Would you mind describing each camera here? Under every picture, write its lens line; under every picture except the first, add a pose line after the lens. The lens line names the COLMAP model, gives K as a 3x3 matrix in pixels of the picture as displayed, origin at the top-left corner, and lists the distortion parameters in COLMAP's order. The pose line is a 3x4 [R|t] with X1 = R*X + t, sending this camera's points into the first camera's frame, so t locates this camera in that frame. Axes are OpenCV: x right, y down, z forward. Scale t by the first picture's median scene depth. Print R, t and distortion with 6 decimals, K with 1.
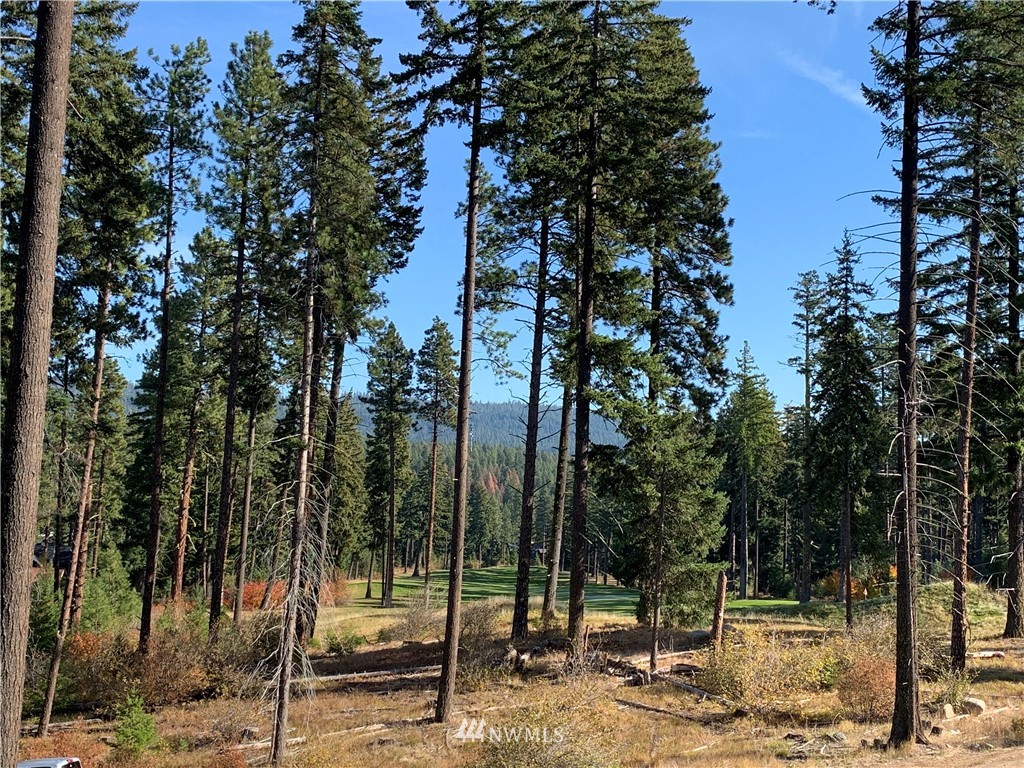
lens RADIAL K [[1358.3, 0, 512.0], [0, 1358.3, 384.0], [0, 0, 1]] dist [0.000055, -0.032319]
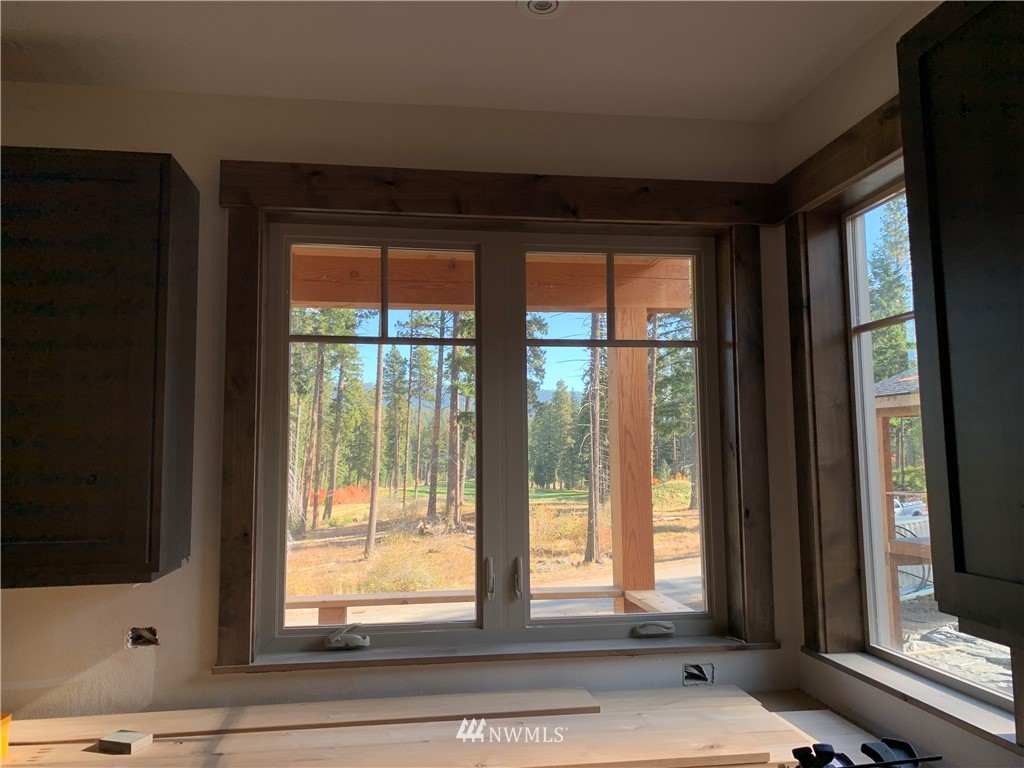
lens RADIAL K [[776.1, 0, 512.0], [0, 776.1, 384.0], [0, 0, 1]] dist [0.023794, -0.009660]
pose [[0.999286, -0.019241, 0.032523, 0.083677], [0.018834, 0.999741, 0.012767, -0.004971], [-0.032760, -0.012145, 0.999389, -0.061009]]
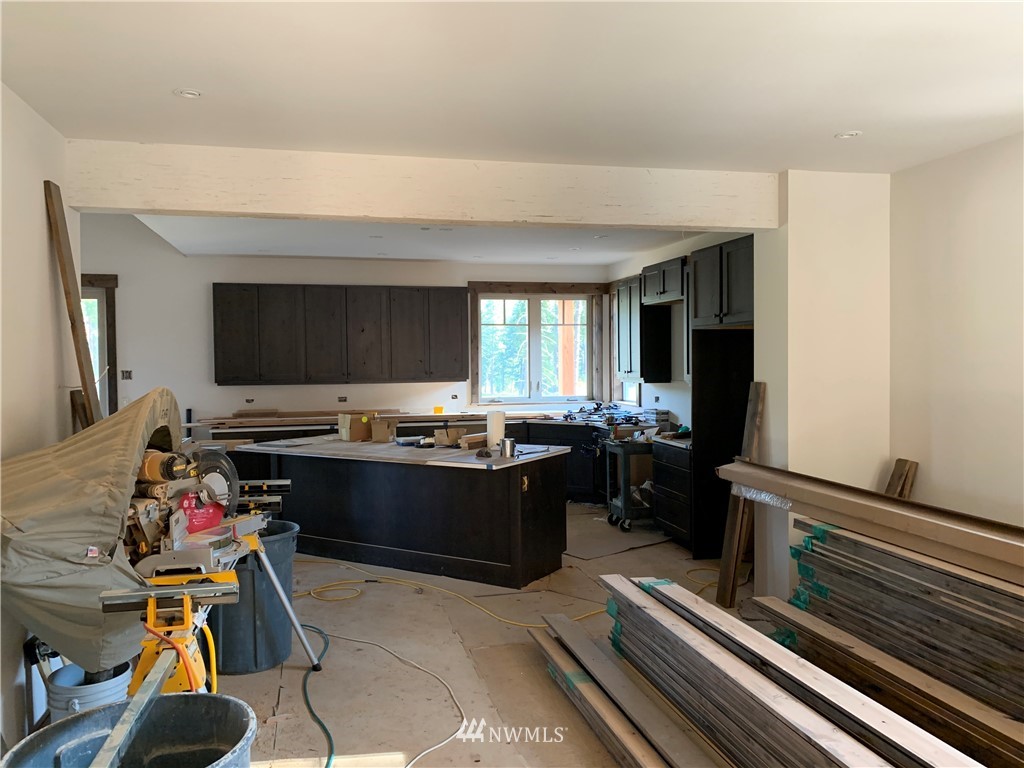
lens RADIAL K [[776.1, 0, 512.0], [0, 776.1, 384.0], [0, 0, 1]] dist [0.023794, -0.009660]
pose [[0.992256, -0.023630, 0.121943, -0.312673], [0.006935, 0.990746, 0.135554, -0.197052], [-0.124018, -0.133658, 0.983237, -2.007085]]
